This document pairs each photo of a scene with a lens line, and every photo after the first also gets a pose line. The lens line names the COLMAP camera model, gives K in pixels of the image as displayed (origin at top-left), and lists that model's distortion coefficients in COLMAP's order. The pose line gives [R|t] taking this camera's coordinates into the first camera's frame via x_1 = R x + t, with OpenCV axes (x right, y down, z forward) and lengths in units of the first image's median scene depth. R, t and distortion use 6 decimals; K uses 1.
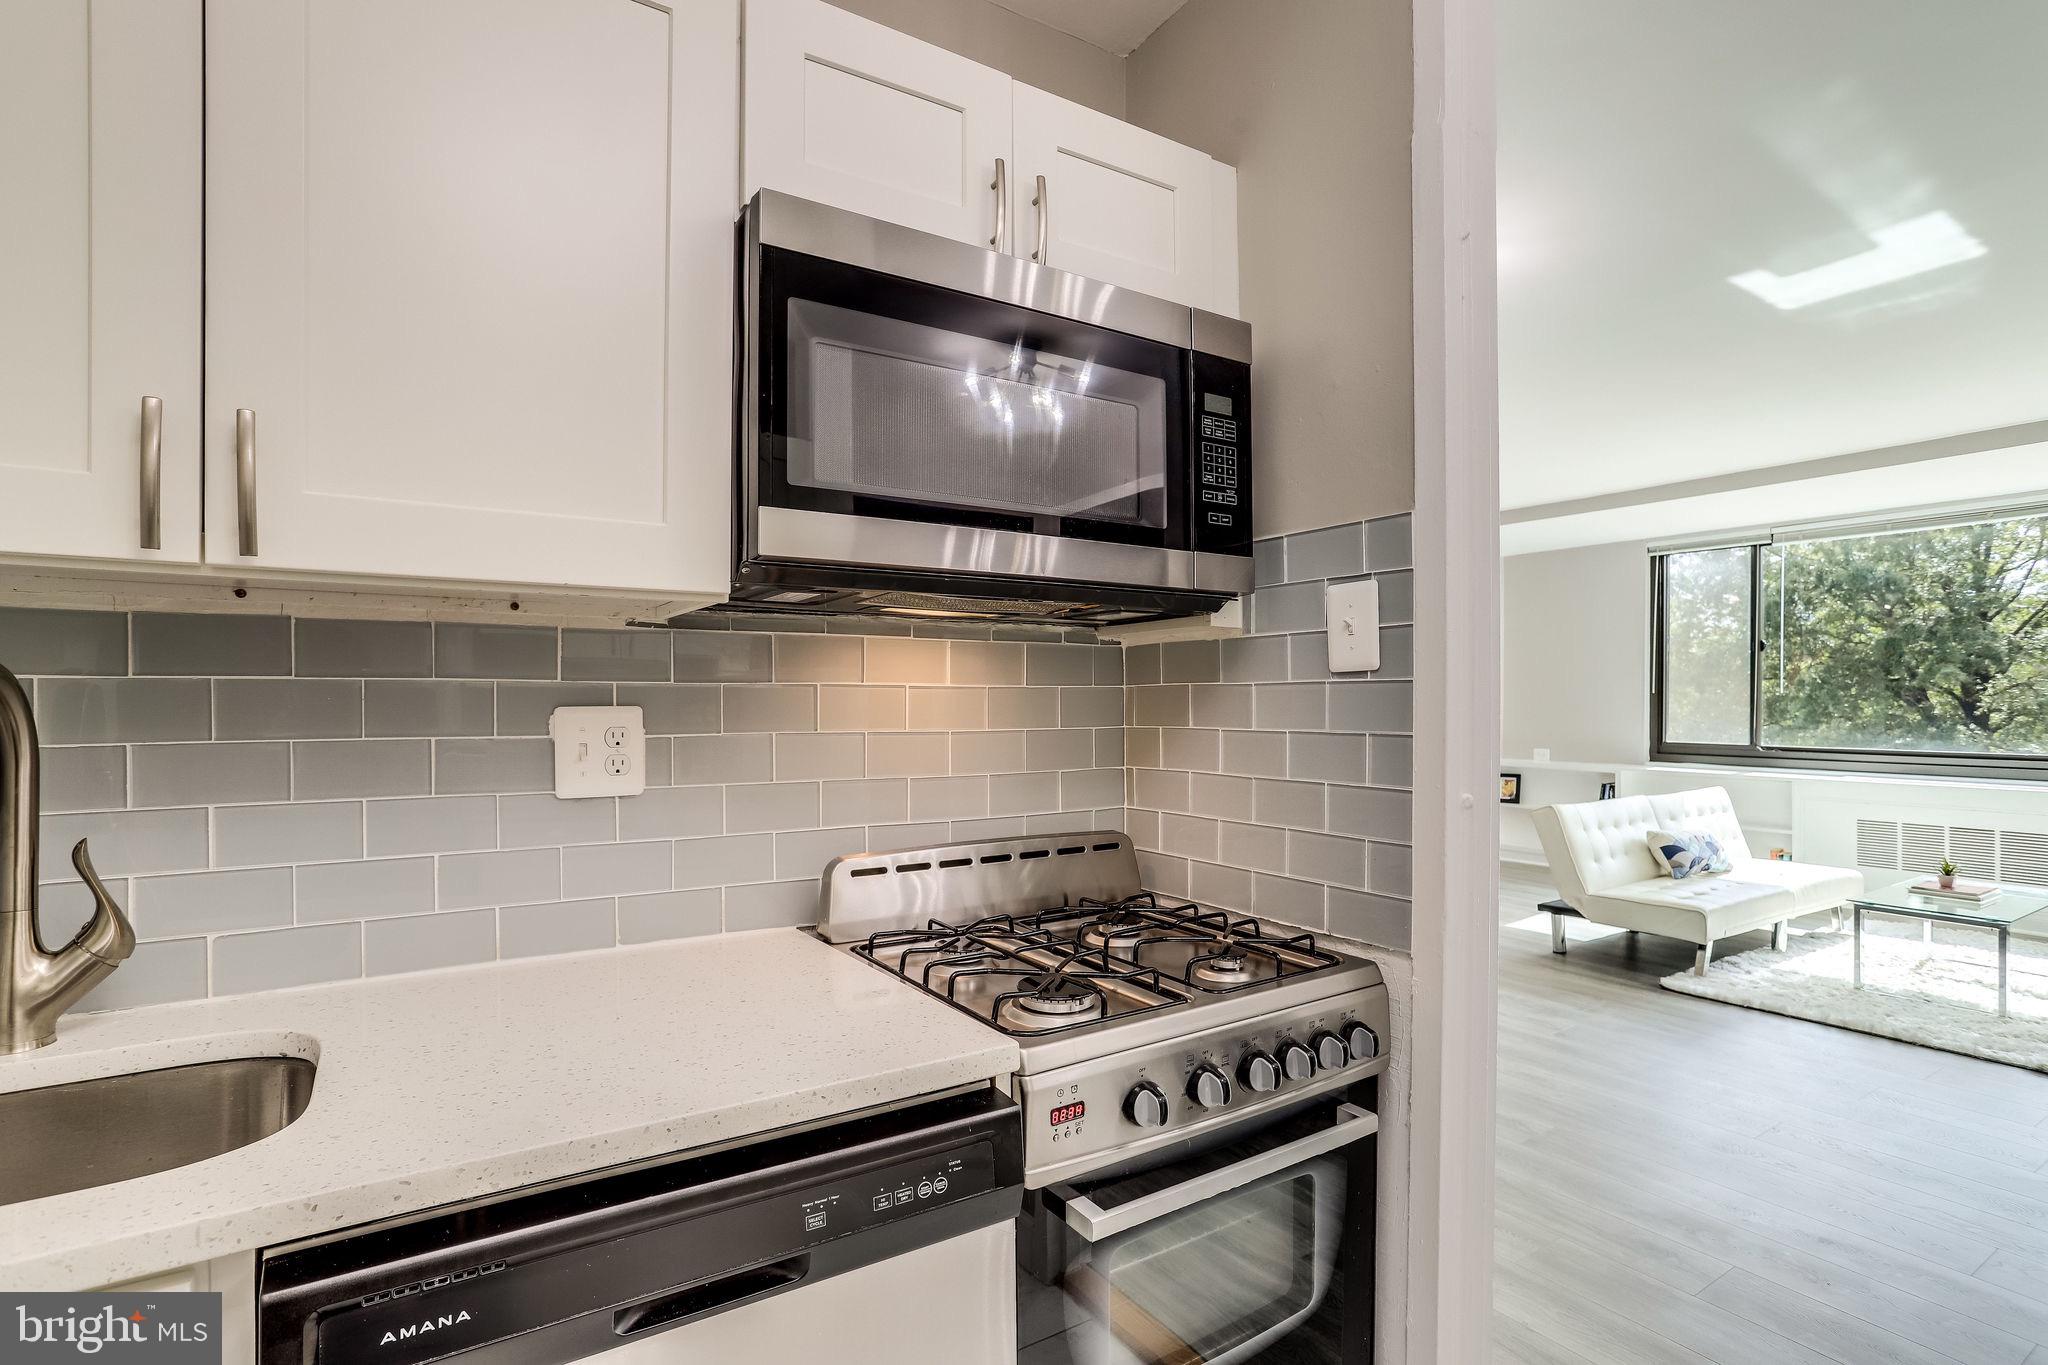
lens RADIAL K [[989.2, 0, 1030.6], [0, 989.2, 697.2], [0, 0, 1]] dist [-0.053481, 0.026479]
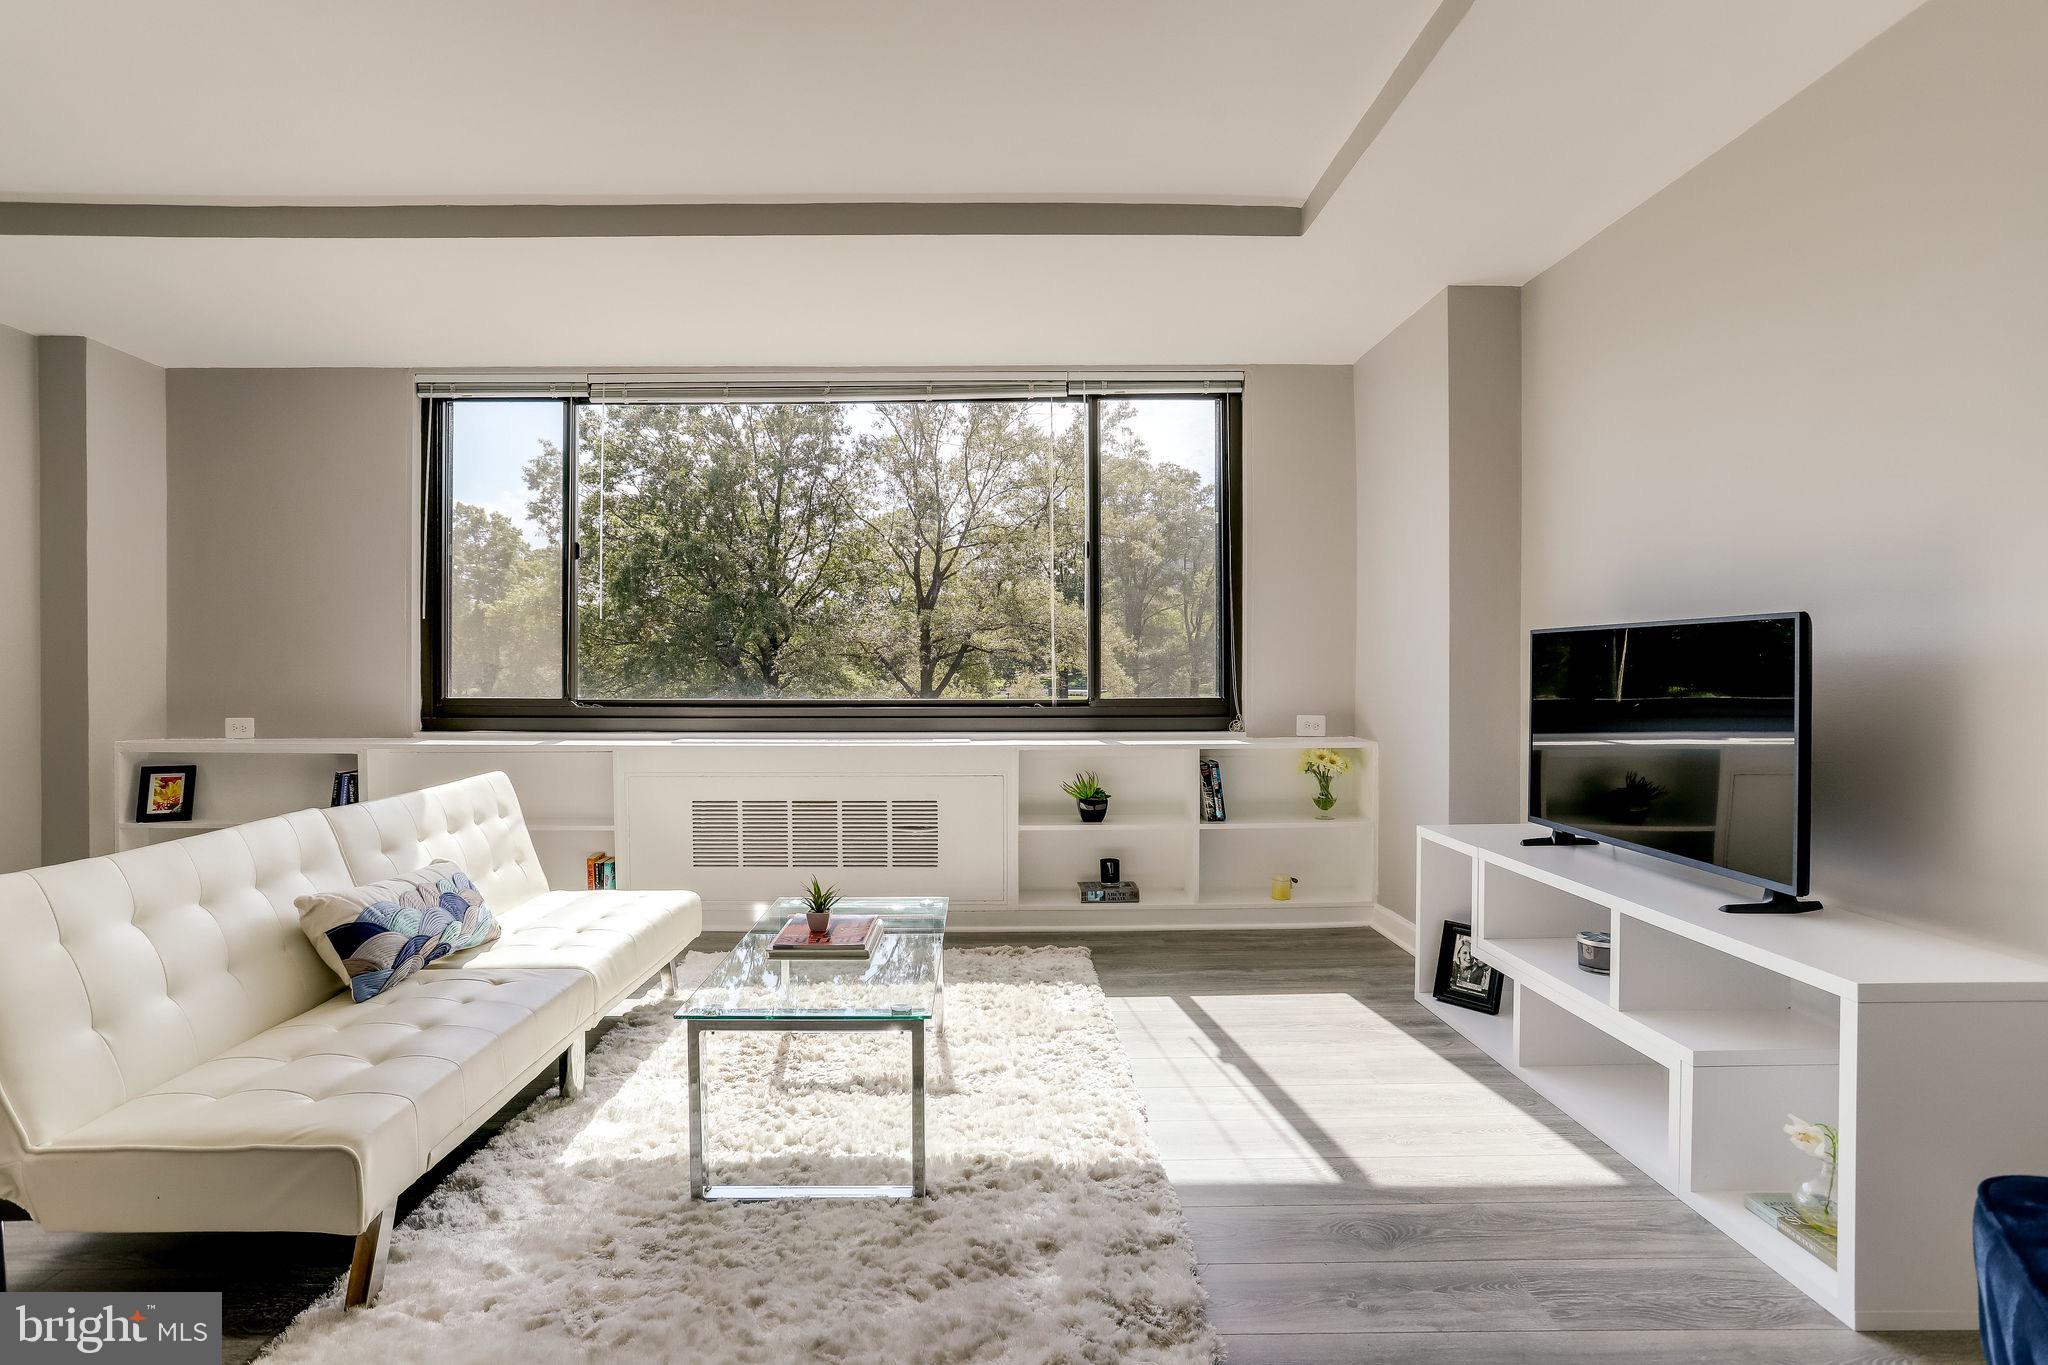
lens RADIAL K [[998.7, 0, 994.8], [0, 998.7, 679.1], [0, 0, 1]] dist [-0.061015, 0.041008]
pose [[0.537242, -0.011680, 0.843347, 0.322657], [-0.000035, 0.999904, 0.013871, 0.025828], [-0.843428, -0.007482, 0.537190, 0.375548]]
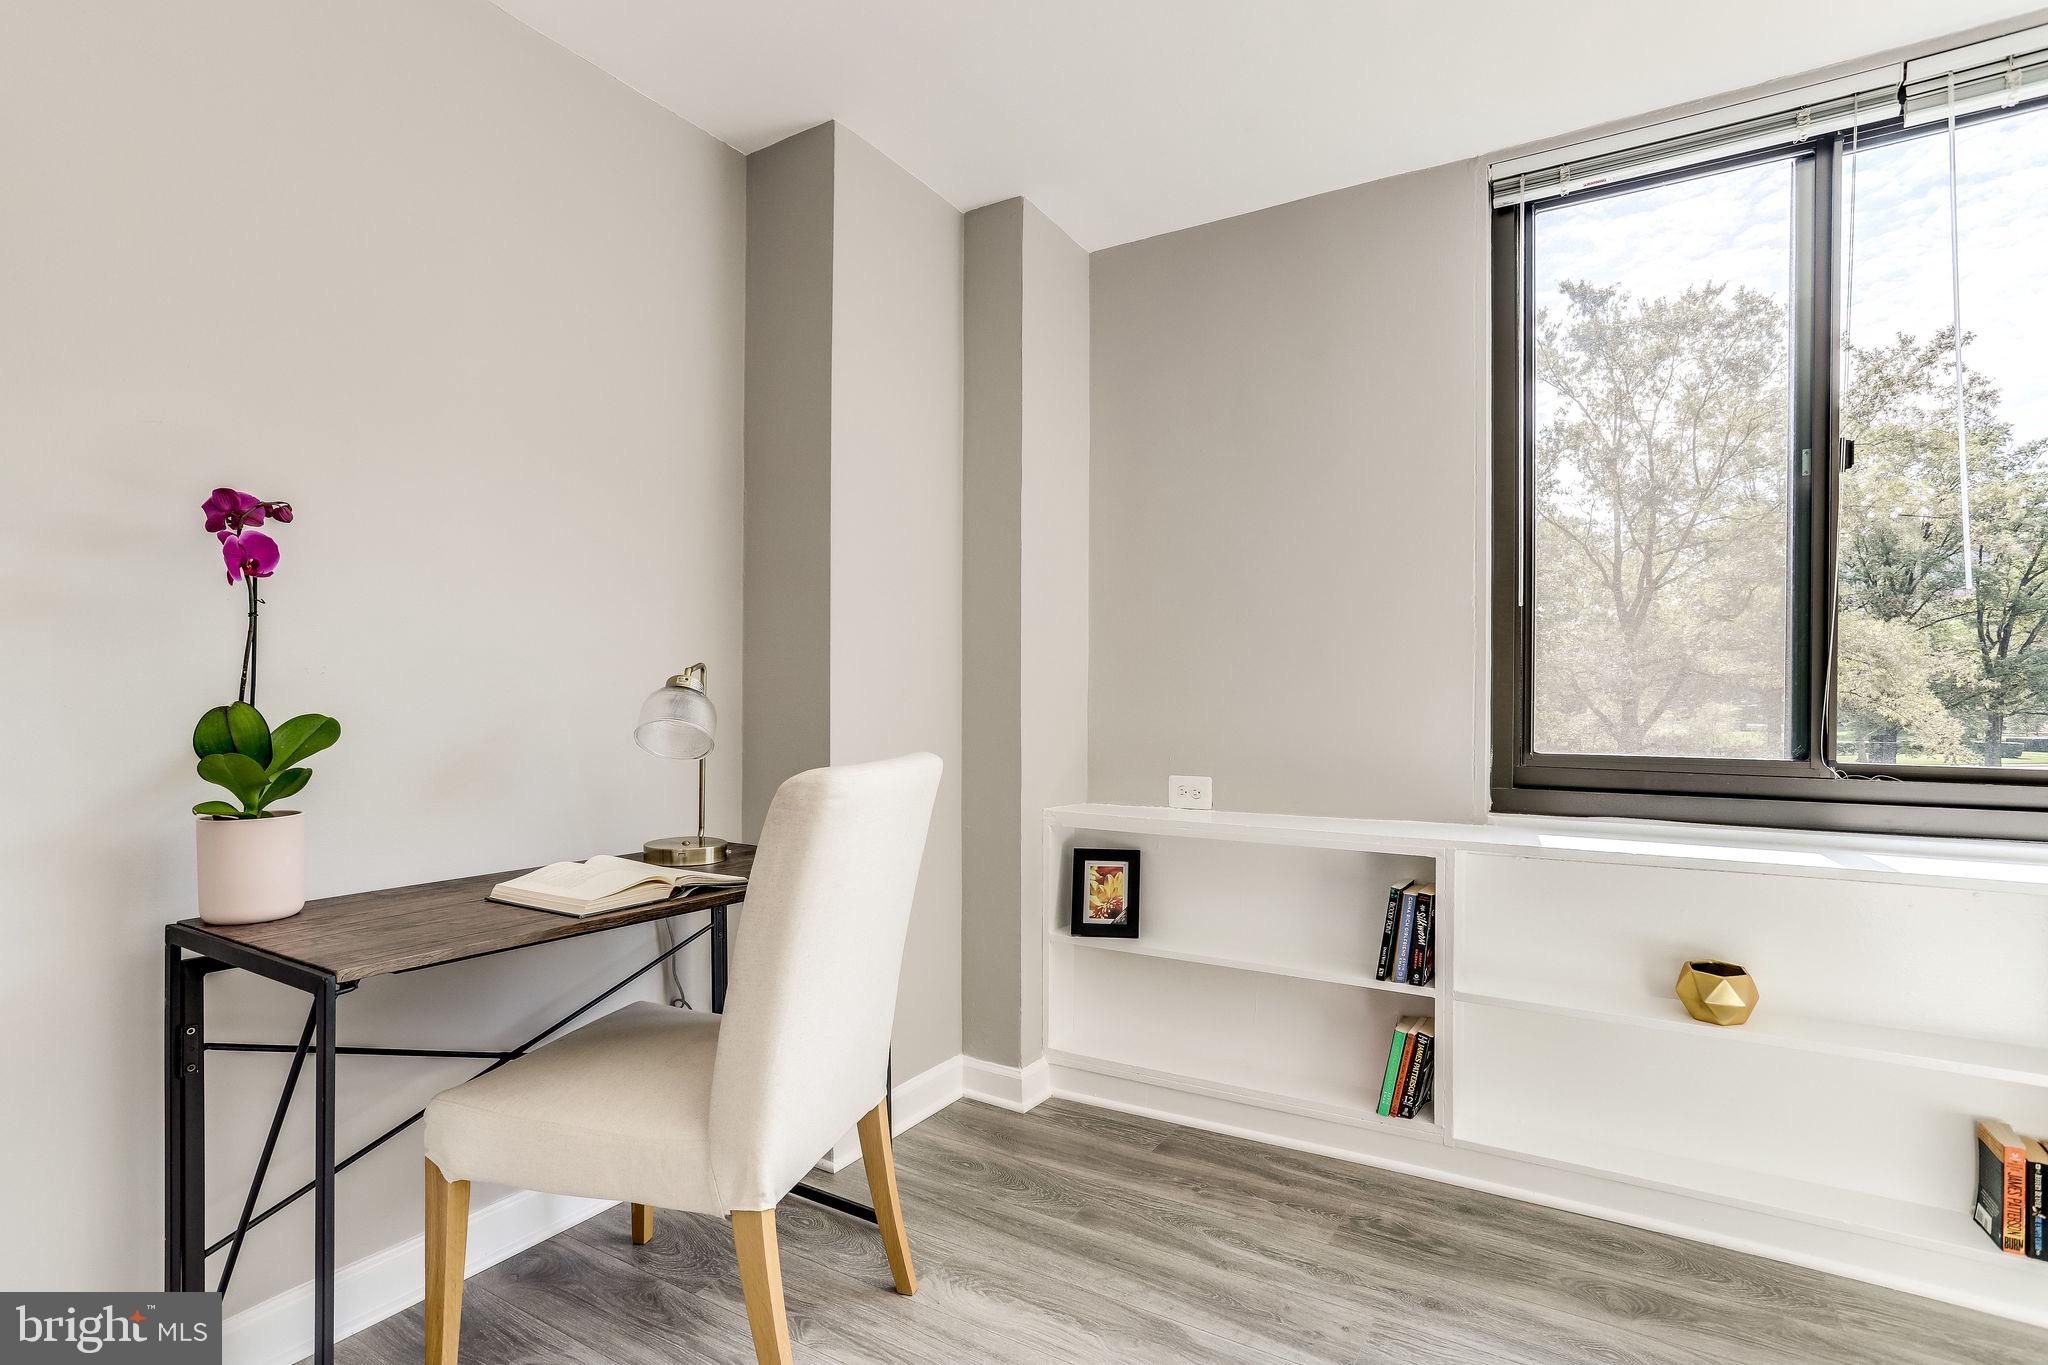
lens RADIAL K [[1003.9, 0, 1016.7], [0, 1003.9, 698.0], [0, 0, 1]] dist [-0.054525, 0.027547]
pose [[0.907470, -0.001893, 0.420114, 0.358006], [0.000641, 0.999995, 0.003122, 0.026612], [-0.420117, -0.002564, 0.907466, 0.796833]]
